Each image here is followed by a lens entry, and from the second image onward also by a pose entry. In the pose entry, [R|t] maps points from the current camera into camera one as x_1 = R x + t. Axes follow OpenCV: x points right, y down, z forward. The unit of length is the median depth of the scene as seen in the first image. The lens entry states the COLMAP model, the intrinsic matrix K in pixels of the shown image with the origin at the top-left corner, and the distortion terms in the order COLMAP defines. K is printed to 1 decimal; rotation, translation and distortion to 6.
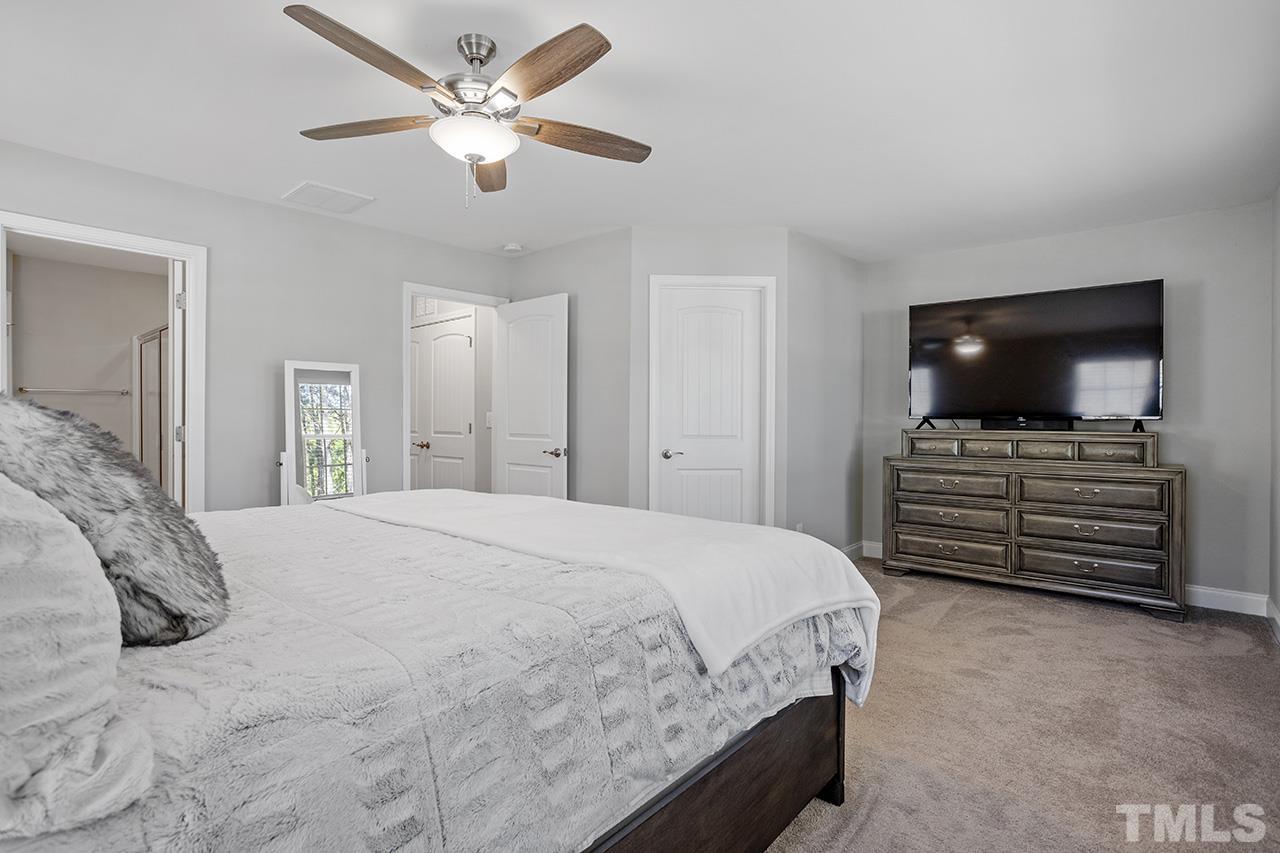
lens RADIAL K [[625.5, 0, 636.6], [0, 625.5, 430.5], [0, 0, 1]] dist [-0.038903, 0.029005]
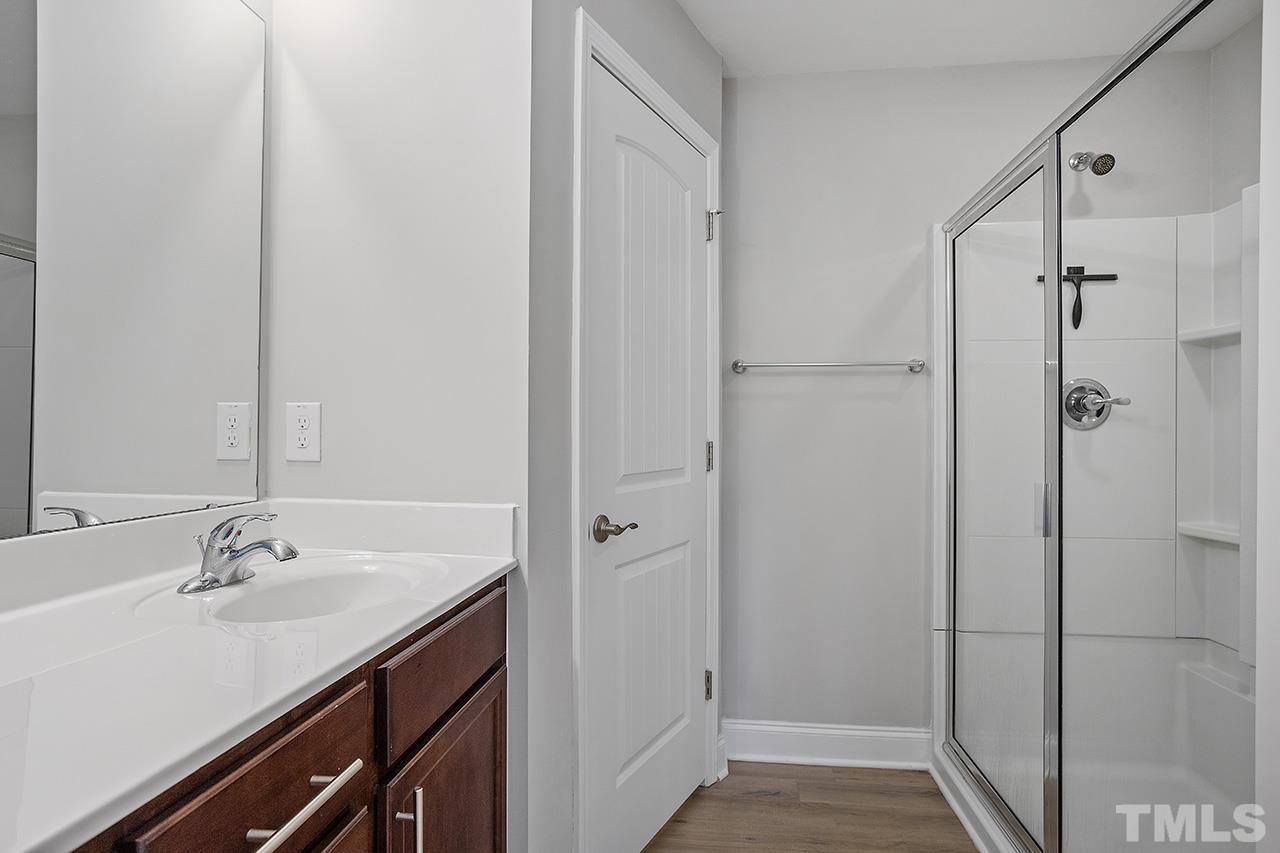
lens RADIAL K [[694.7, 0, 638.0], [0, 694.7, 429.1], [0, 0, 1]] dist [-0.066029, 0.054240]
pose [[0.552792, -0.008781, -0.833273, -0.565453], [-0.009882, 0.999805, -0.017091, -0.011354], [0.833261, 0.017682, 0.552597, 0.612460]]
